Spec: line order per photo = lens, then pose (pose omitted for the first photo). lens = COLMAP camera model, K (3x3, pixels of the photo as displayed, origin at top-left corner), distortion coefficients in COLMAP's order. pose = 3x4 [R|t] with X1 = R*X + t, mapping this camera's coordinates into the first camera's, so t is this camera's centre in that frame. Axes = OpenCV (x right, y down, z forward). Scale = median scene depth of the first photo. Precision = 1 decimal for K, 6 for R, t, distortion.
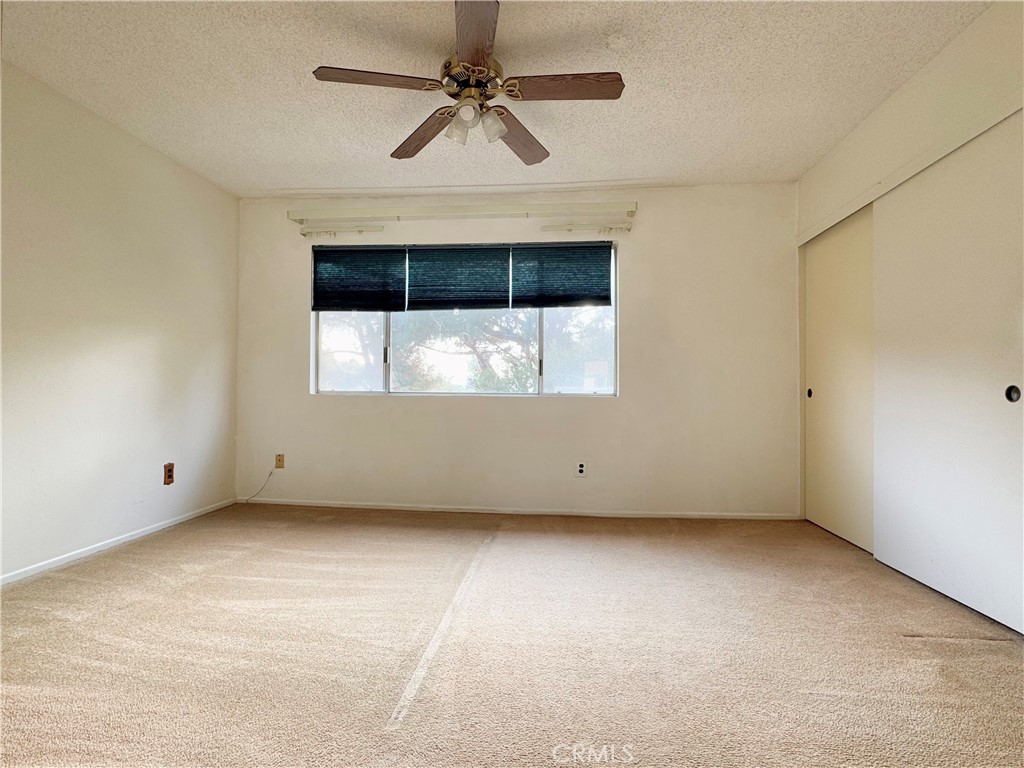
lens RADIAL K [[499.2, 0, 511.0], [0, 499.2, 381.1], [0, 0, 1]] dist [-0.001388, 0.000233]
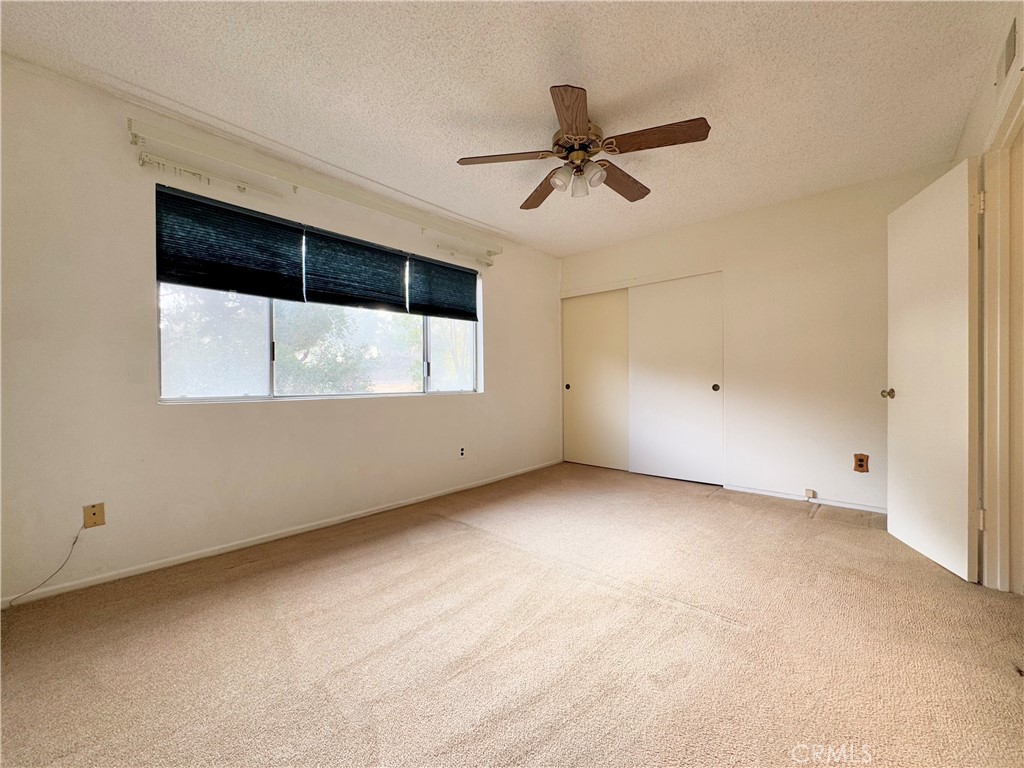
lens RADIAL K [[409.3, 0, 516.0], [0, 409.3, 379.7], [0, 0, 1]] dist [-0.001315, -0.000064]
pose [[0.594817, -0.011547, 0.803778, -0.568712], [-0.012399, 0.999646, 0.023536, -0.027167], [-0.803765, -0.023966, 0.594463, 0.284764]]
